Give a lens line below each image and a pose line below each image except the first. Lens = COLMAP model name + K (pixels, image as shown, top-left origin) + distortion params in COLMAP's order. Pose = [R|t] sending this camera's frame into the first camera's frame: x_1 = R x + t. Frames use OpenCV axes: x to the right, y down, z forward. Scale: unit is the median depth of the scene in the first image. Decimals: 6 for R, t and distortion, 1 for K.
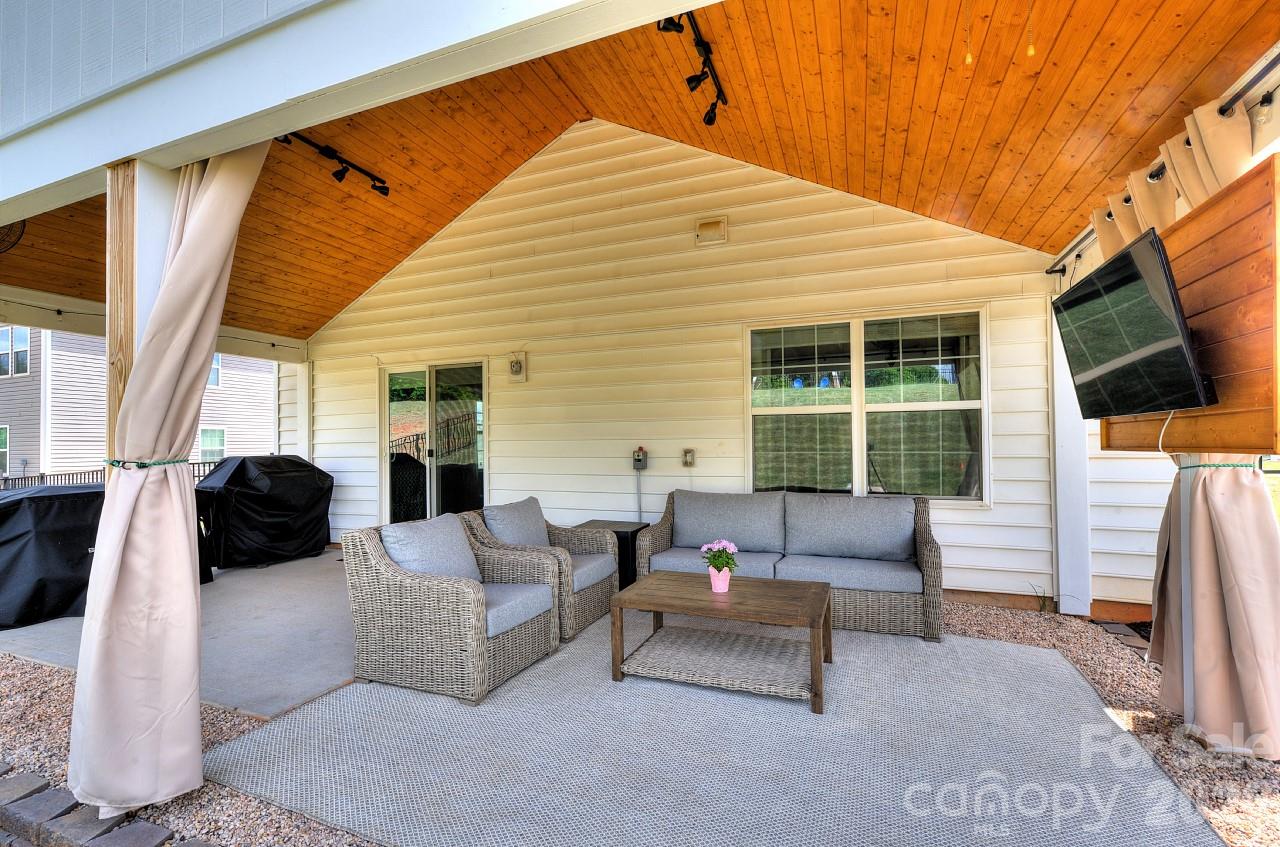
lens RADIAL K [[562.3, 0, 645.2], [0, 562.3, 436.3], [0, 0, 1]] dist [-0.001838, -0.000699]
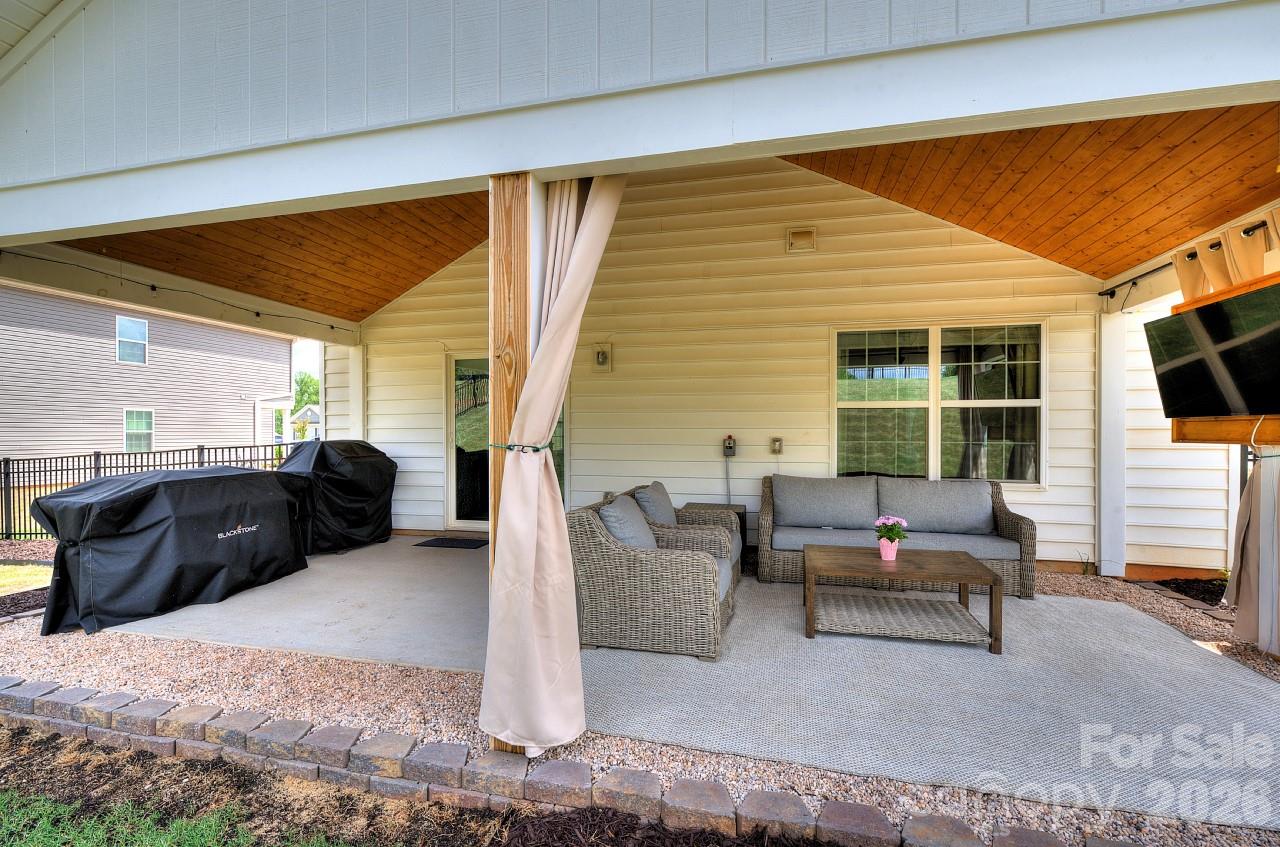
lens RADIAL K [[562.3, 0, 645.2], [0, 562.3, 436.3], [0, 0, 1]] dist [-0.001838, -0.000699]
pose [[0.990931, 0.009522, 0.134034, -0.365948], [-0.012442, 0.999703, 0.020965, -0.000343], [-0.133794, -0.022443, 0.990755, -0.062831]]
